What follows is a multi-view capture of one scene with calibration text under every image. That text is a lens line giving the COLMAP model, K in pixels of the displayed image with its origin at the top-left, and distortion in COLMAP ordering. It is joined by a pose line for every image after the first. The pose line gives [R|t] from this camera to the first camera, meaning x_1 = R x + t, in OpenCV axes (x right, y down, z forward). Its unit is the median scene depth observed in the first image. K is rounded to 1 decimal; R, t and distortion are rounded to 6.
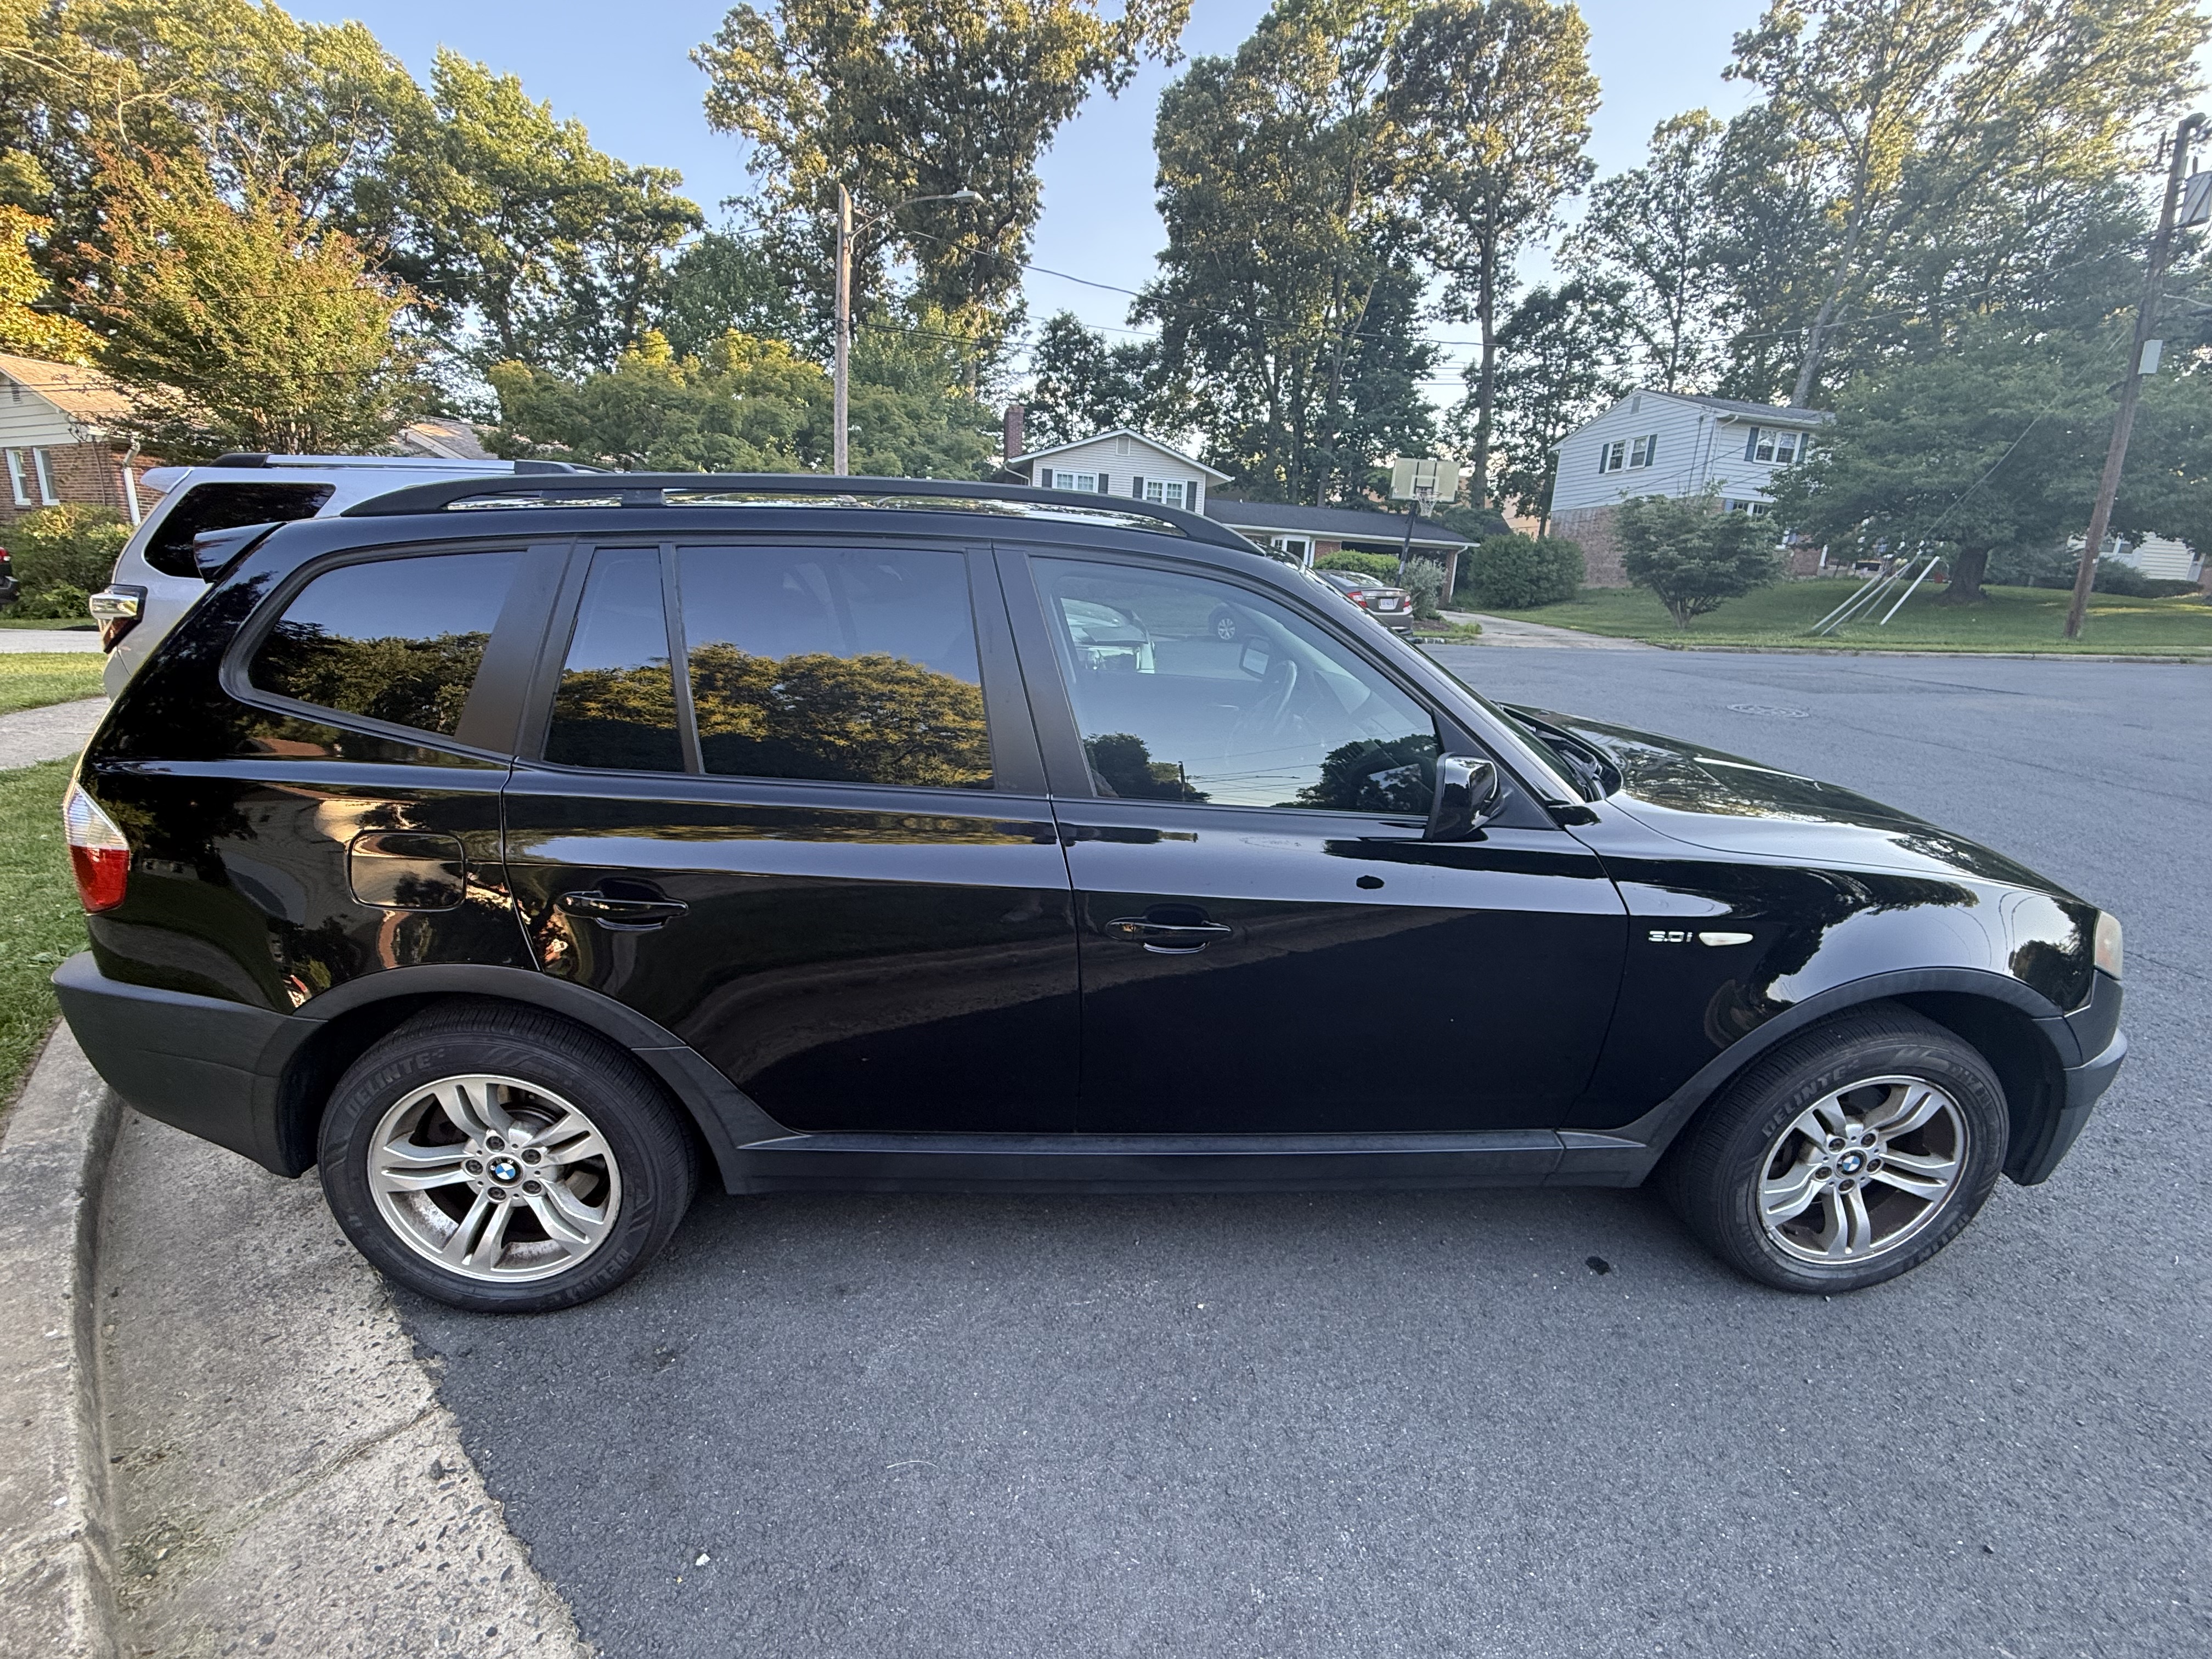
lens RADIAL K [[962.3, 0, 1106.0], [0, 962.3, 829.5], [0, 0, 1]] dist [-0.000679, -0.000124]
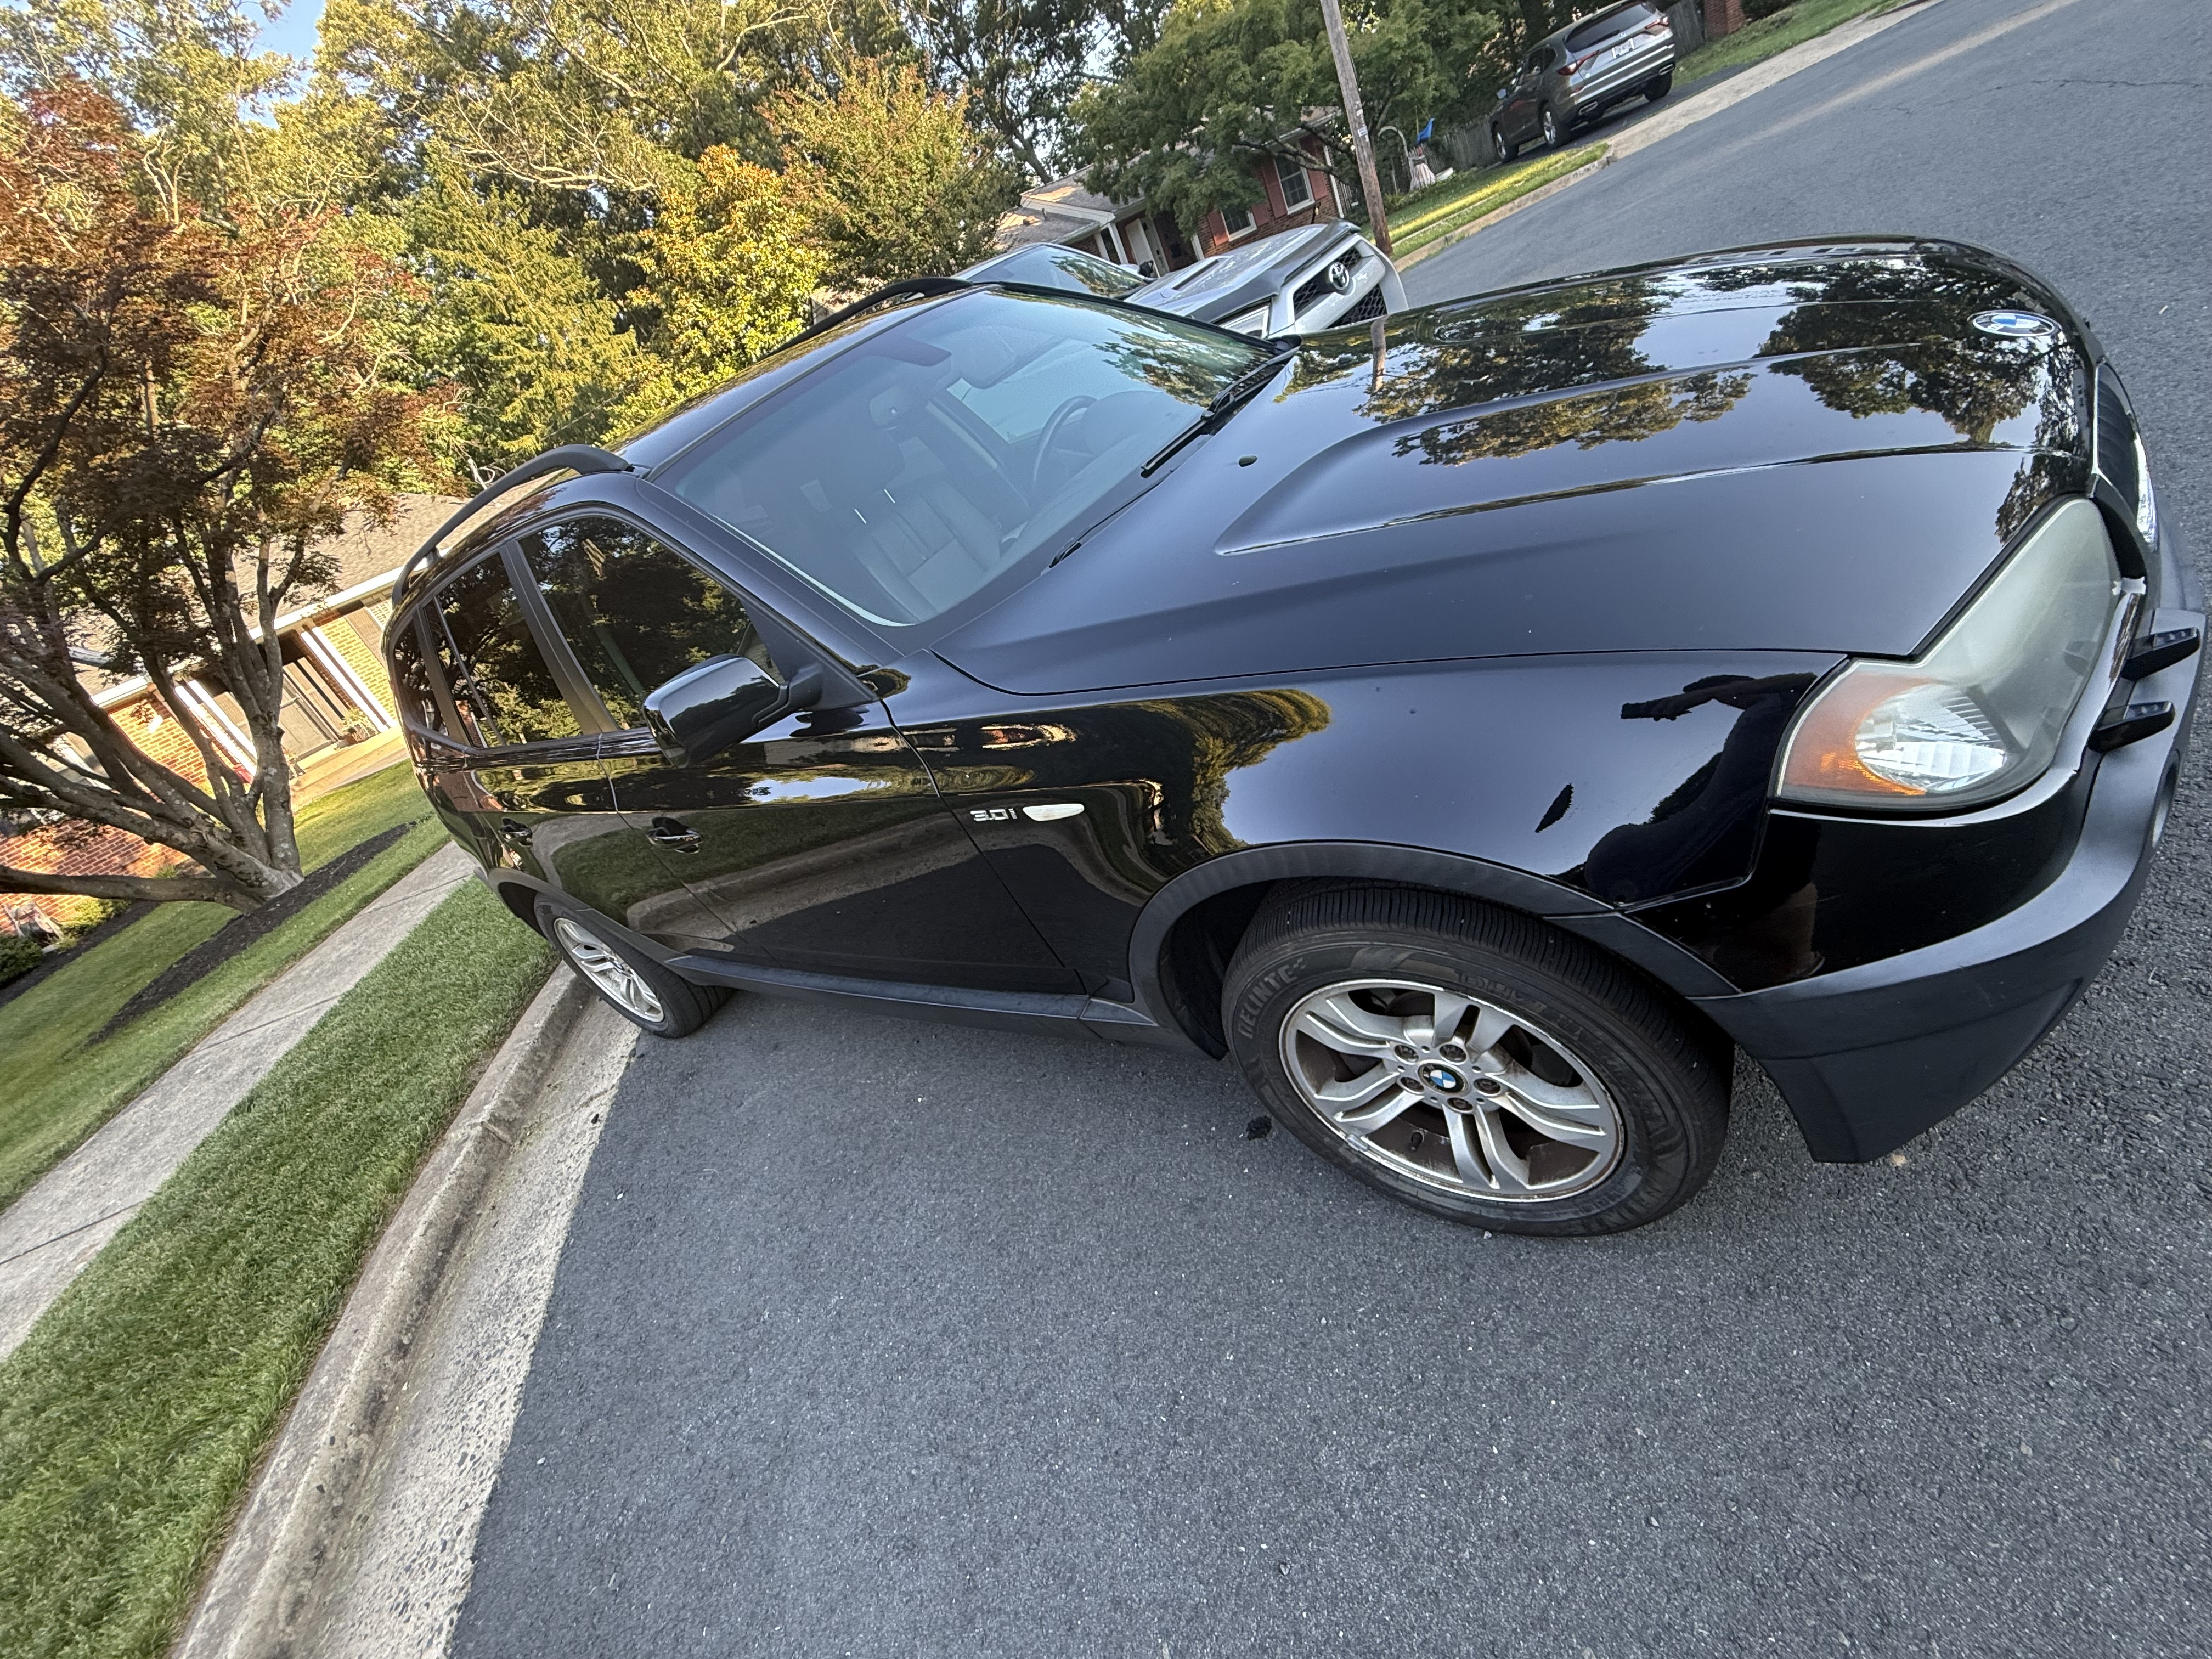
lens RADIAL K [[962.3, 0, 1106.0], [0, 962.3, 829.5], [0, 0, 1]] dist [-0.000679, -0.000124]
pose [[0.714291, -0.025506, -0.699384, 1.143752], [0.276796, 0.928148, 0.248847, -0.046575], [0.642785, -0.371336, 0.670028, 0.496097]]
